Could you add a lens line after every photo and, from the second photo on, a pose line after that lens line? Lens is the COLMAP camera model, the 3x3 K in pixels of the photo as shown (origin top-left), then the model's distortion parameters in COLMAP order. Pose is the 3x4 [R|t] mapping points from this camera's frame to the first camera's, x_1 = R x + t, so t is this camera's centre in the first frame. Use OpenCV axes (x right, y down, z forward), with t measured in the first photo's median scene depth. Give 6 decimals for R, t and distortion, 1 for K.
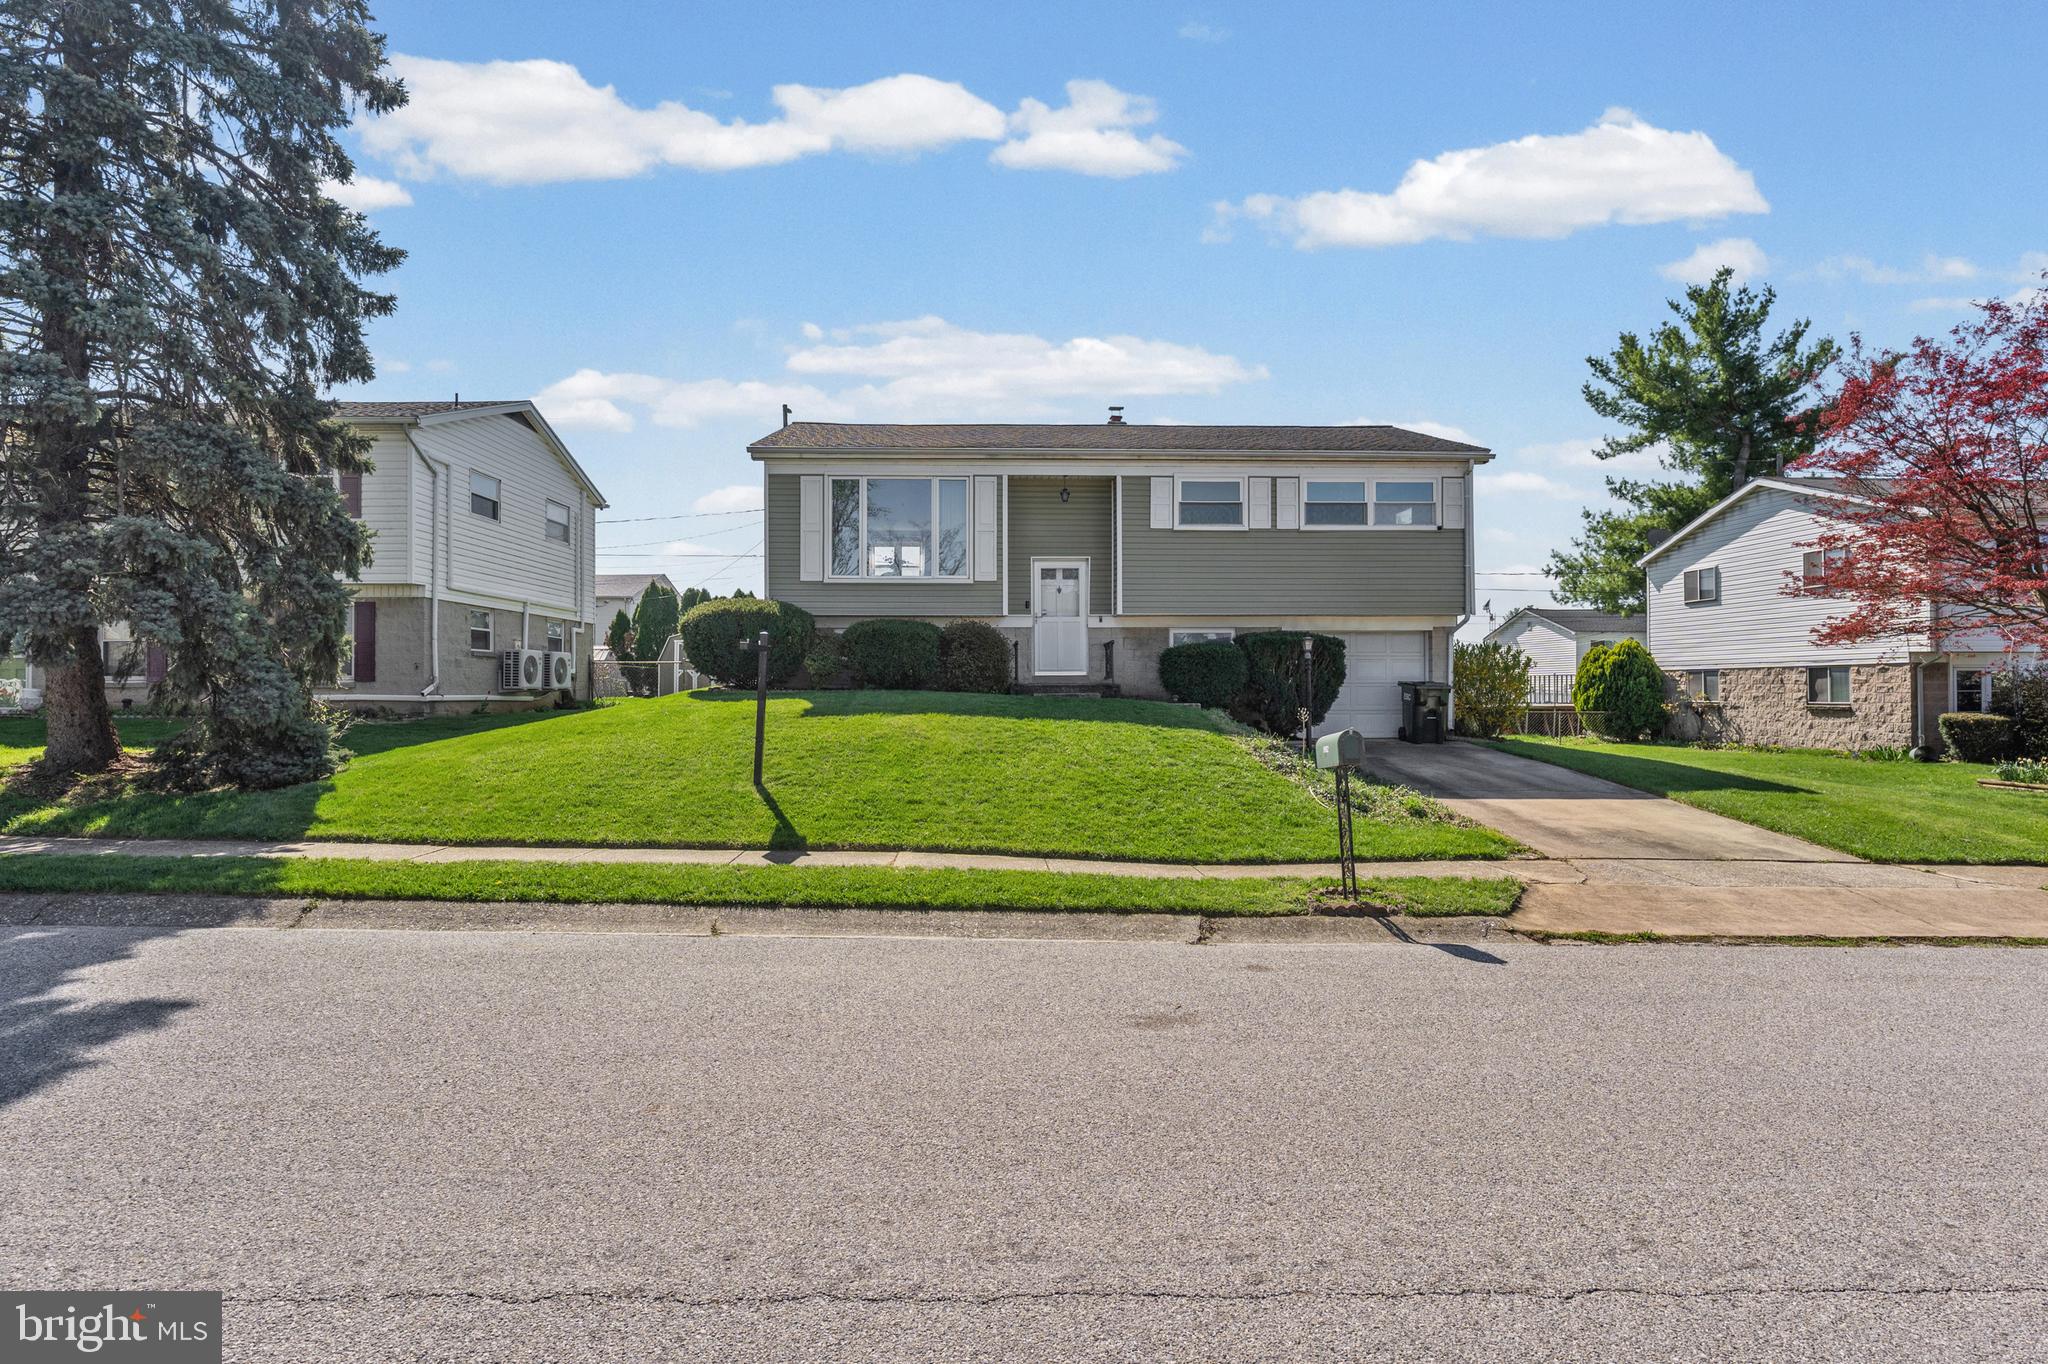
lens RADIAL K [[1120.5, 0, 1024.0], [0, 1120.5, 682.0], [0, 0, 1]] dist [-0.002782, -0.001481]
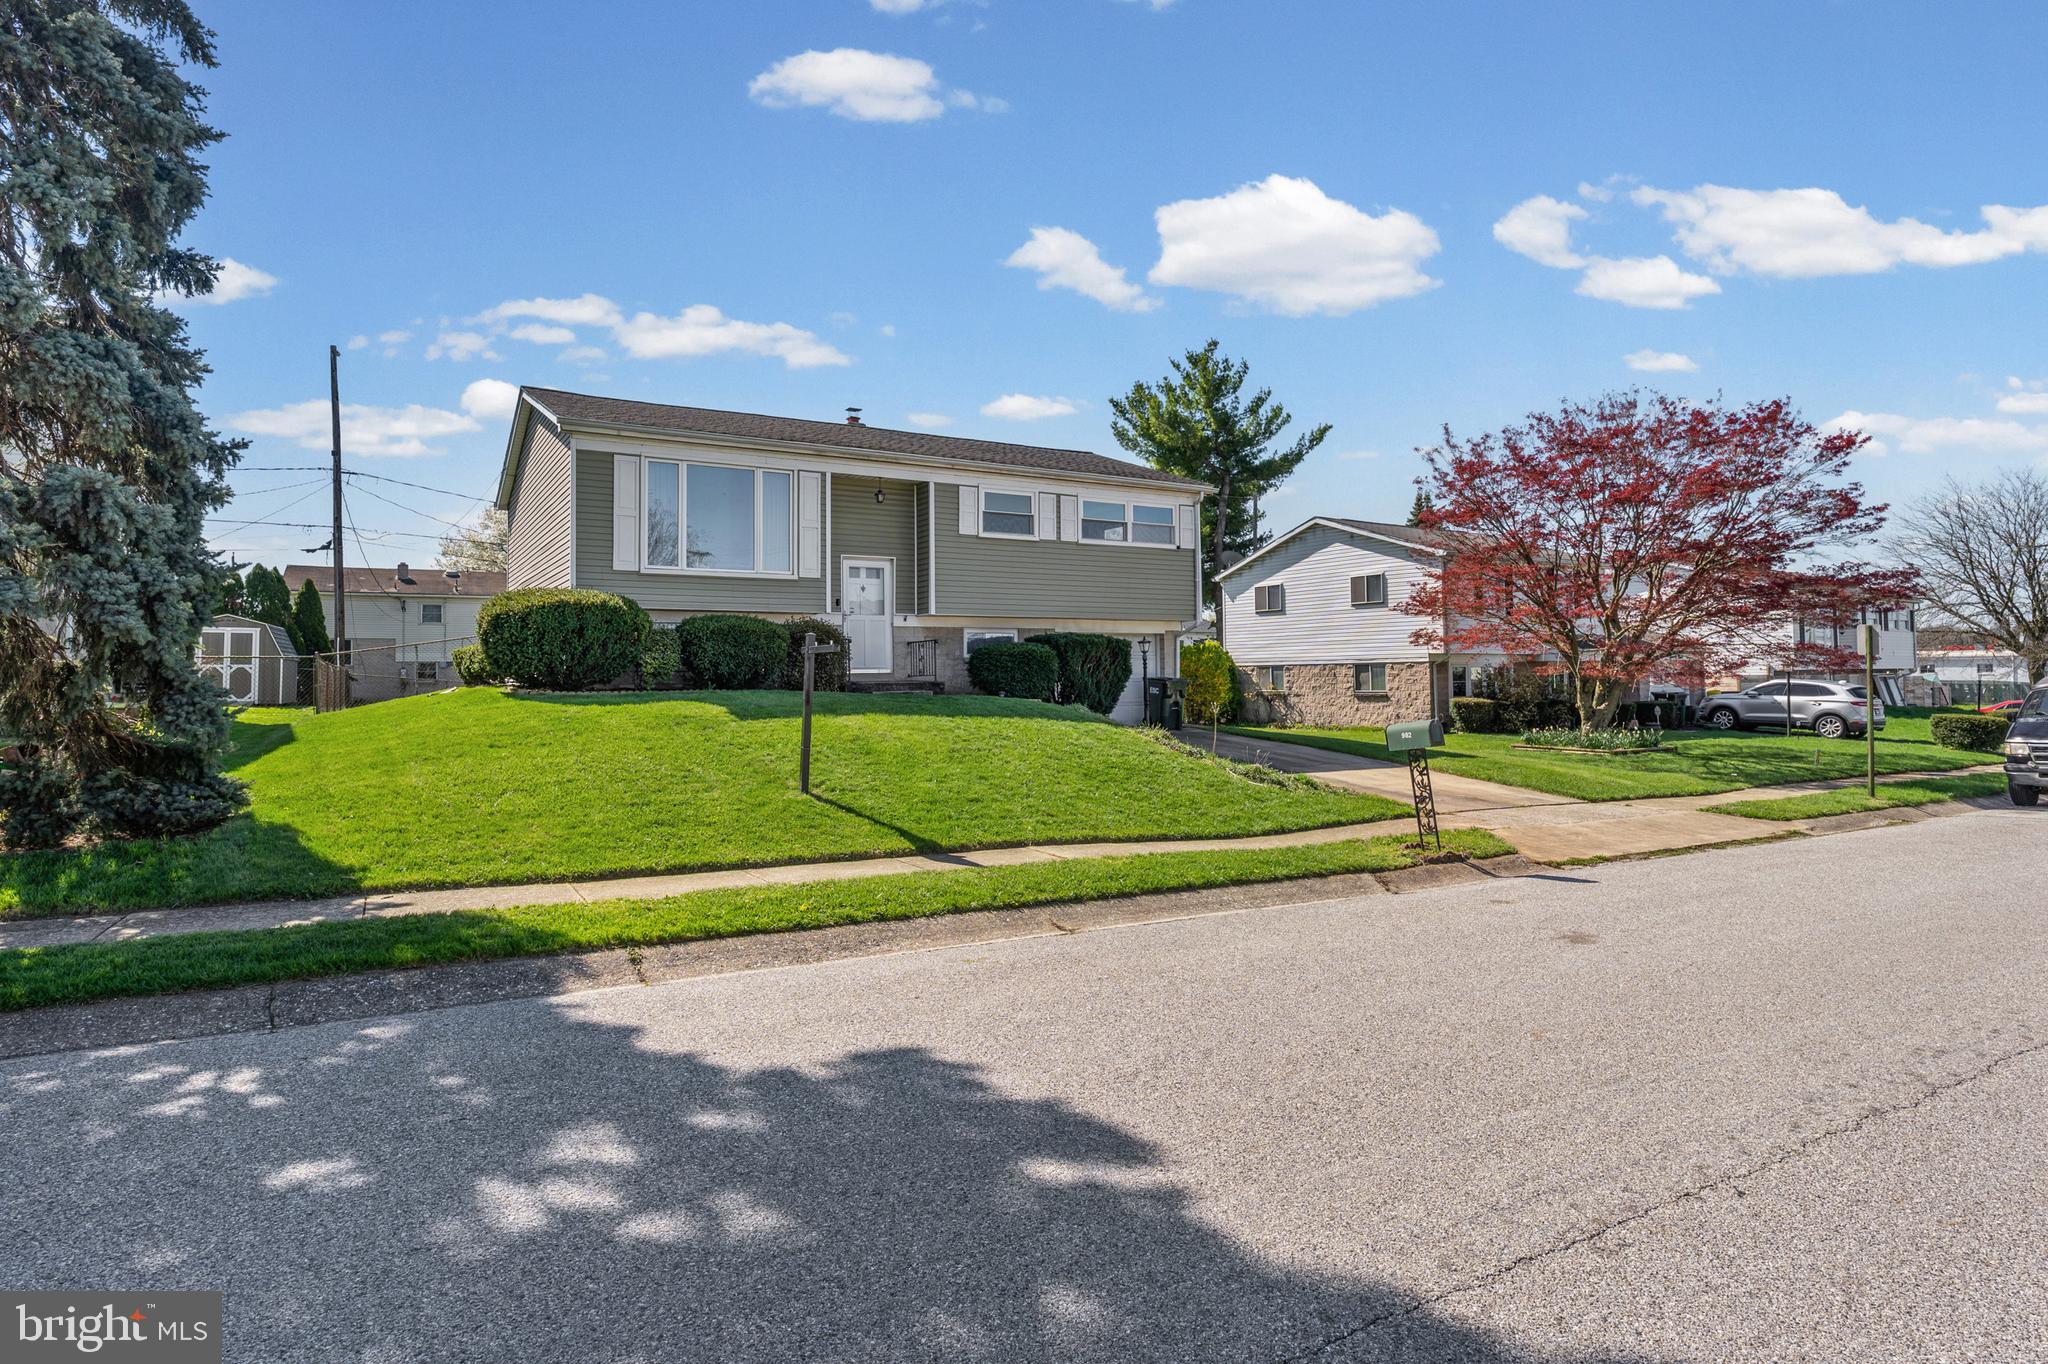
lens RADIAL K [[1125.1, 0, 1024.9], [0, 1125.1, 643.5], [0, 0, 1]] dist [0.001066, -0.000249]
pose [[0.872803, 0.009358, 0.487984, -0.338966], [0.003401, 0.999675, -0.025253, -0.006462], [-0.488061, 0.023701, 0.872487, 0.043698]]
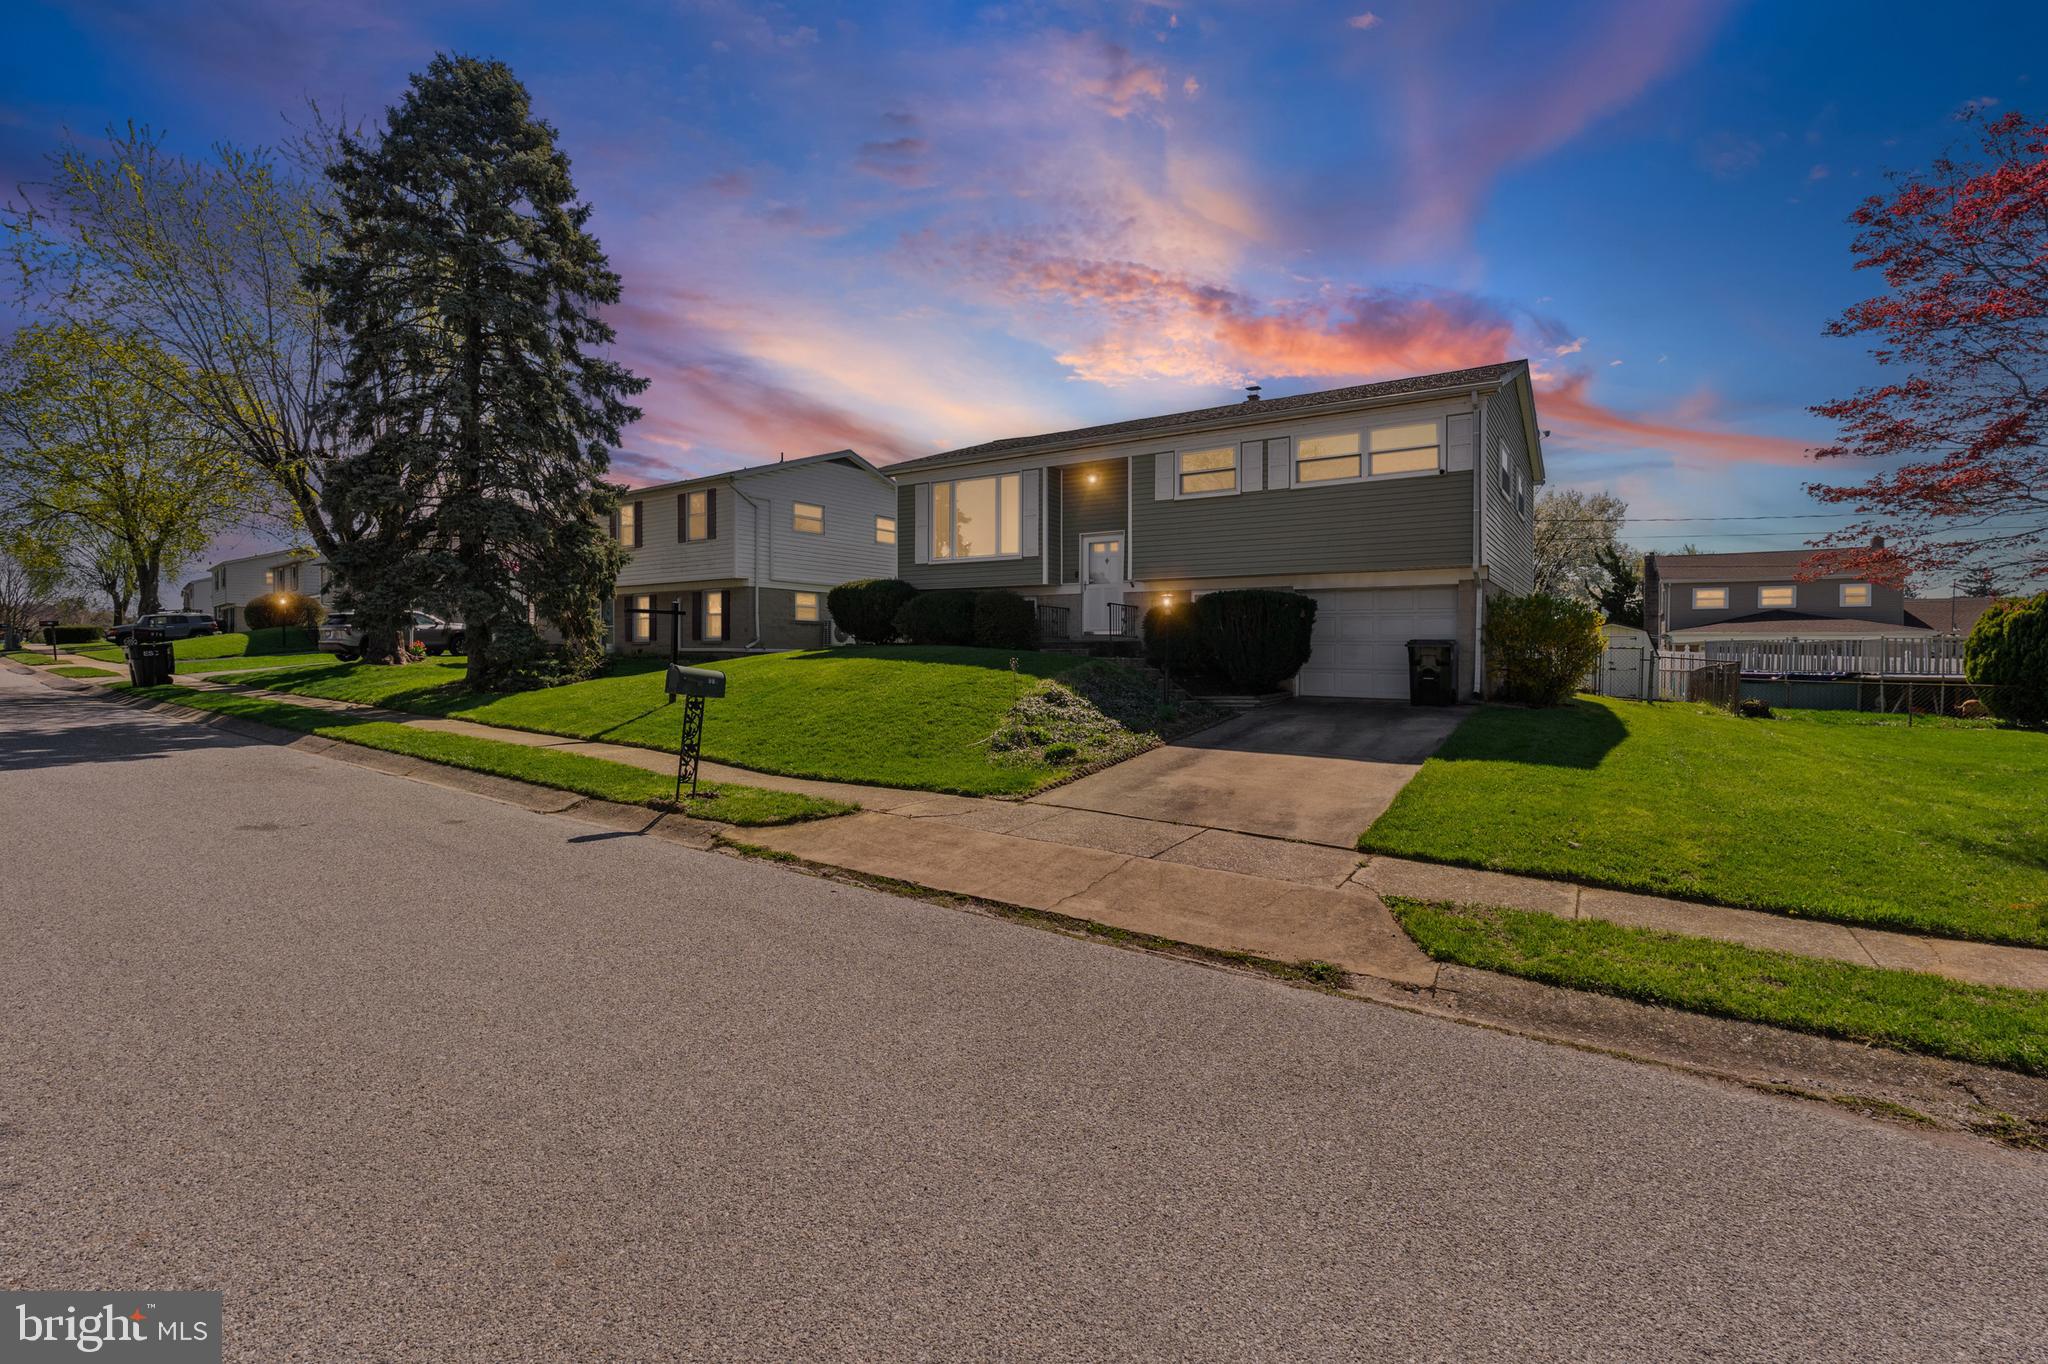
lens RADIAL K [[943.3, 0, 1021.2], [0, 943.3, 648.2], [0, 0, 1]] dist [-0.000578, -0.000096]
pose [[0.791138, 0.004963, -0.611618, 0.563430], [-0.006608, 0.999978, -0.000433, 0.009589], [0.611602, 0.004384, 0.791153, 0.175522]]
